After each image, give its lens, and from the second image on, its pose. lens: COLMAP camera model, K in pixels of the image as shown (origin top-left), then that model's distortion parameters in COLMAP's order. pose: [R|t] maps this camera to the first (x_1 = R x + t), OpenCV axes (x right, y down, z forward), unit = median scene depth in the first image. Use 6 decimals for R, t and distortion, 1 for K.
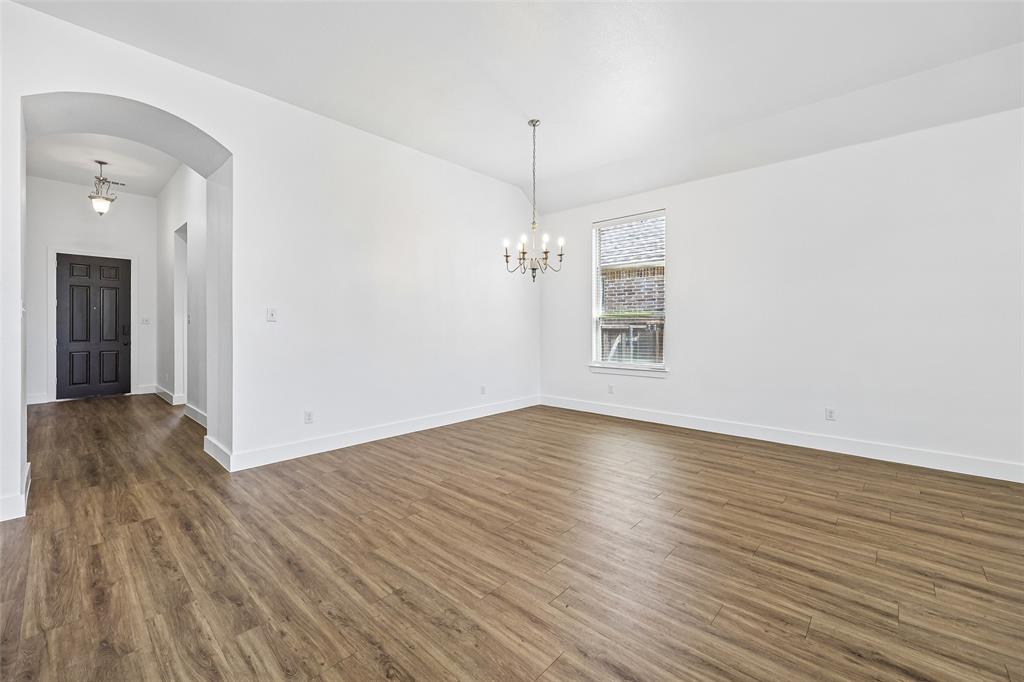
lens RADIAL K [[415.3, 0, 506.3], [0, 415.3, 325.7], [0, 0, 1]] dist [0.000637, -0.000340]
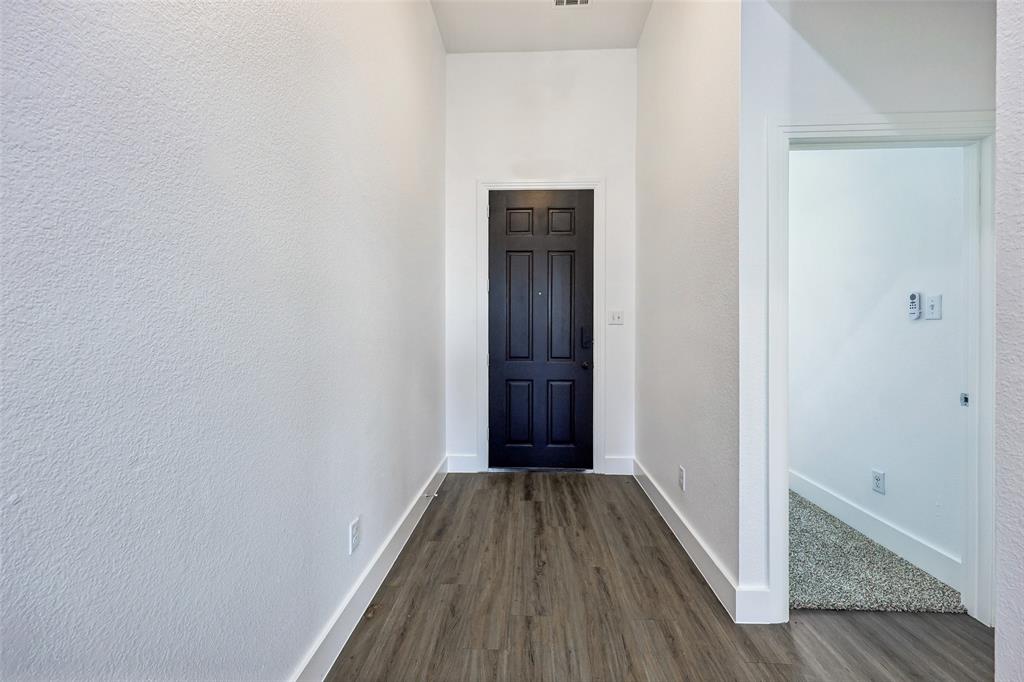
lens RADIAL K [[415.3, 0, 513.0], [0, 415.3, 336.3], [0, 0, 1]] dist [0.000637, -0.000340]
pose [[0.626738, 0.002046, -0.779227, -0.590555], [-0.000091, 0.999997, 0.002552, 0.007138], [0.779230, -0.001529, 0.626737, 0.630405]]
